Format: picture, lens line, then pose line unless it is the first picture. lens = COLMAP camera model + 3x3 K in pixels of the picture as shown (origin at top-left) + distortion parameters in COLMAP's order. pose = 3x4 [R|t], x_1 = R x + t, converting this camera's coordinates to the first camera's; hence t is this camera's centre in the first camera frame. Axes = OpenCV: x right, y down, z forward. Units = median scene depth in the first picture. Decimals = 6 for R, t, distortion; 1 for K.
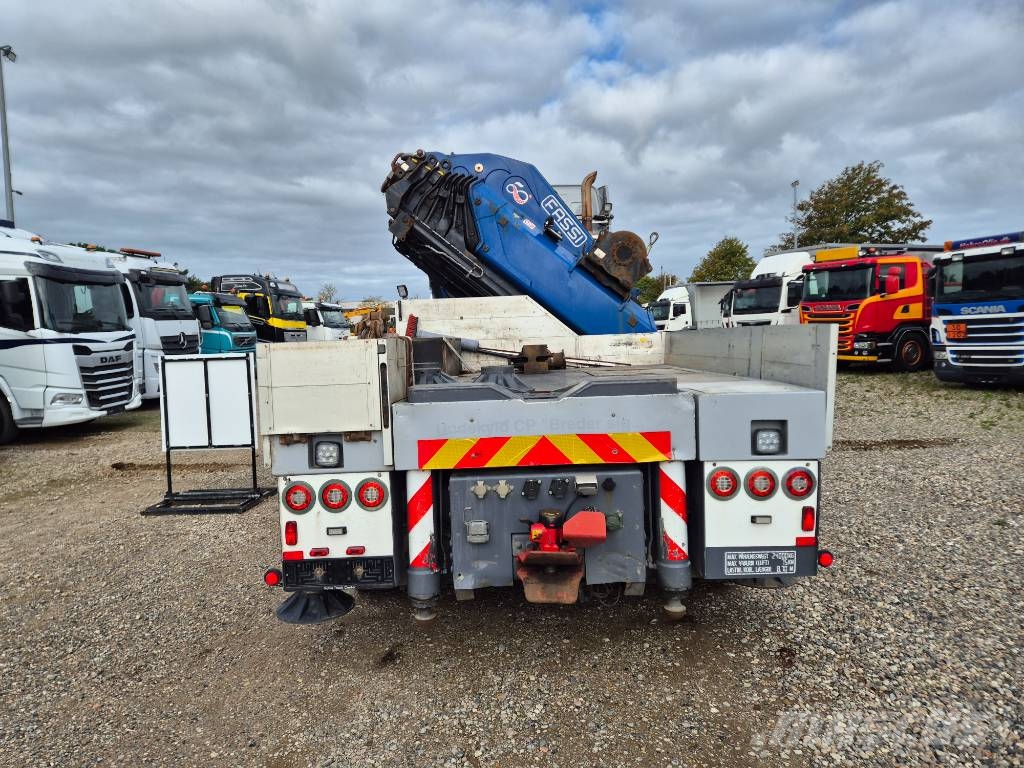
lens RADIAL K [[670.1, 0, 508.1], [0, 670.1, 368.9], [0, 0, 1]] dist [0.022602, -0.001342]
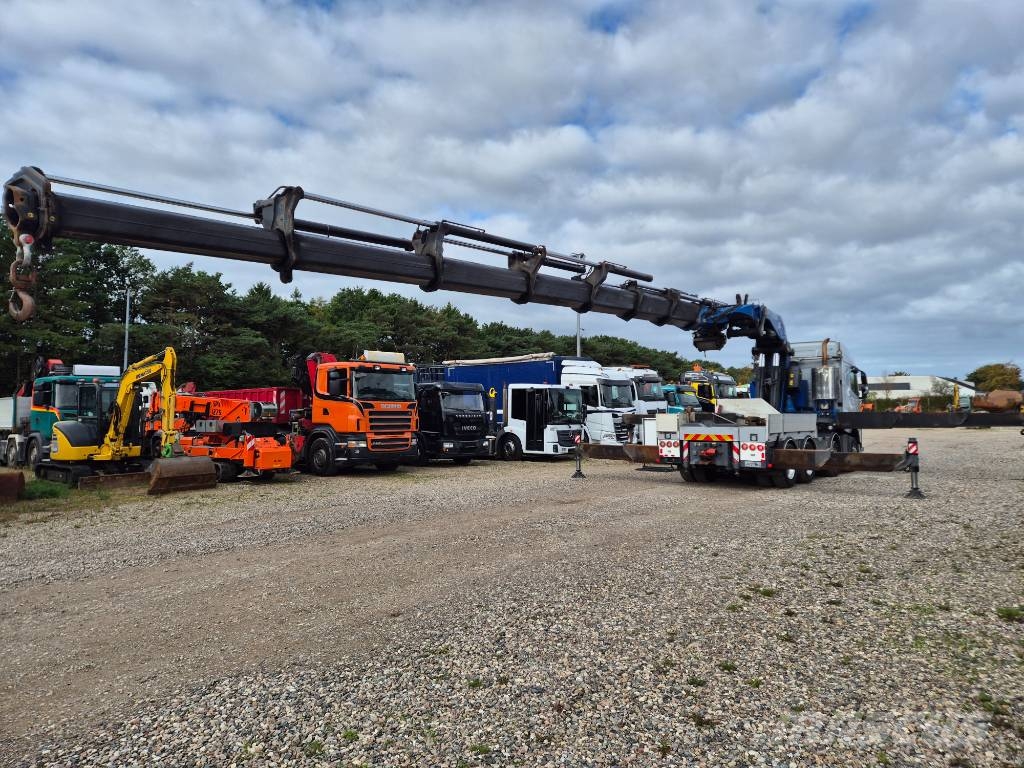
lens RADIAL K [[673.8, 0, 525.1], [0, 673.8, 381.6], [0, 0, 1]] dist [0.101894, -0.090210]
pose [[0.786475, -0.003029, -0.617615, 0.500769], [-0.051408, 0.996197, -0.070349, 0.031467], [0.615479, 0.087078, 0.783328, -0.911893]]
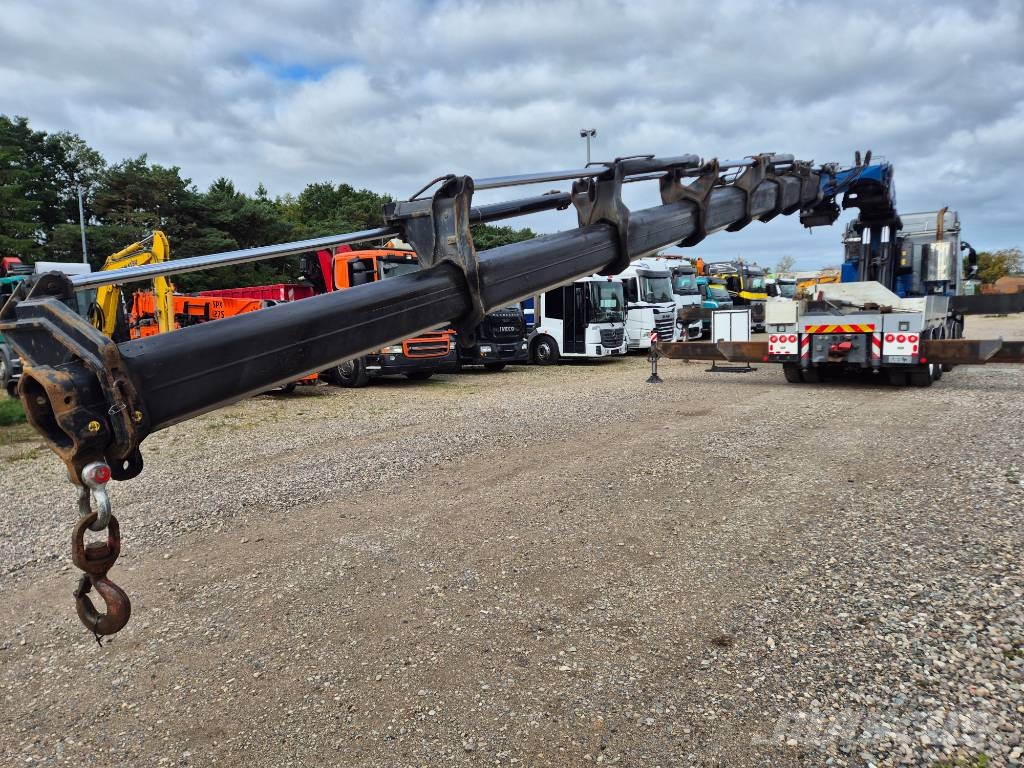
lens RADIAL K [[674.9, 0, 512.0], [0, 674.9, 384.0], [0, 0, 1]] dist [0.093163, -0.083026]
pose [[0.803592, 0.064251, -0.591703, 0.224693], [-0.026106, 0.997004, 0.072808, 0.048487], [0.594608, -0.043061, 0.802862, -0.836673]]
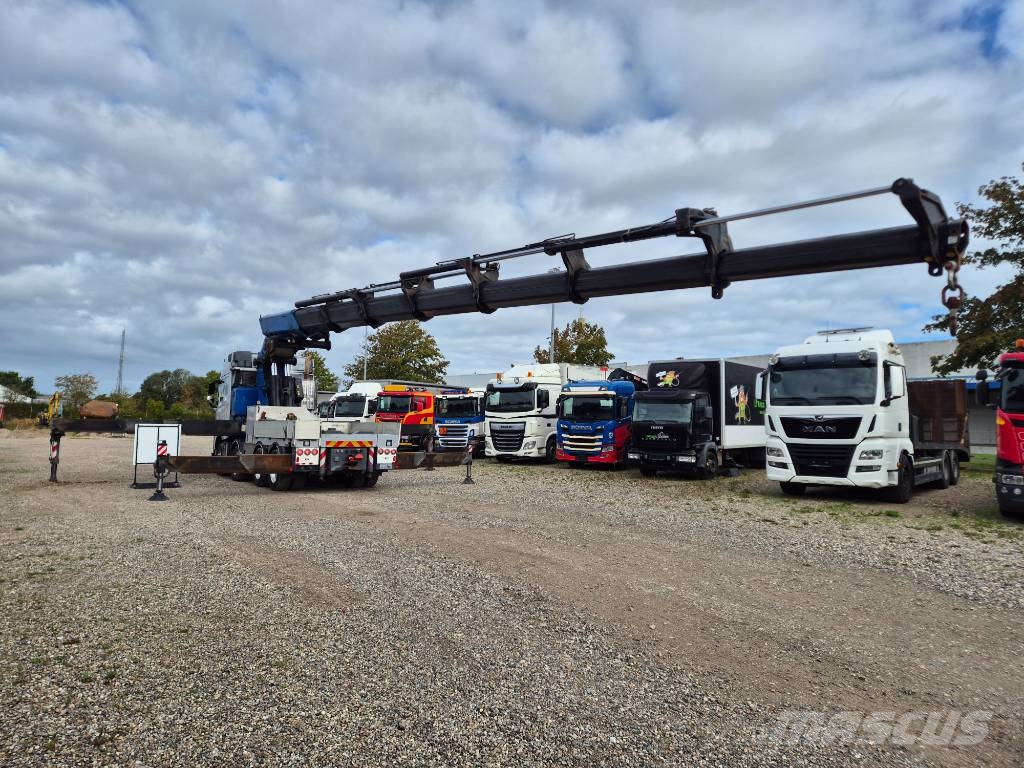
lens RADIAL K [[660.8, 0, 512.1], [0, 660.8, 352.2], [0, 0, 1]] dist [0.087606, -0.074971]
pose [[0.801045, 0.116620, 0.587135, -0.486743], [-0.013628, 0.984138, -0.176882, 0.075370], [-0.598449, 0.133689, 0.789928, -0.933702]]
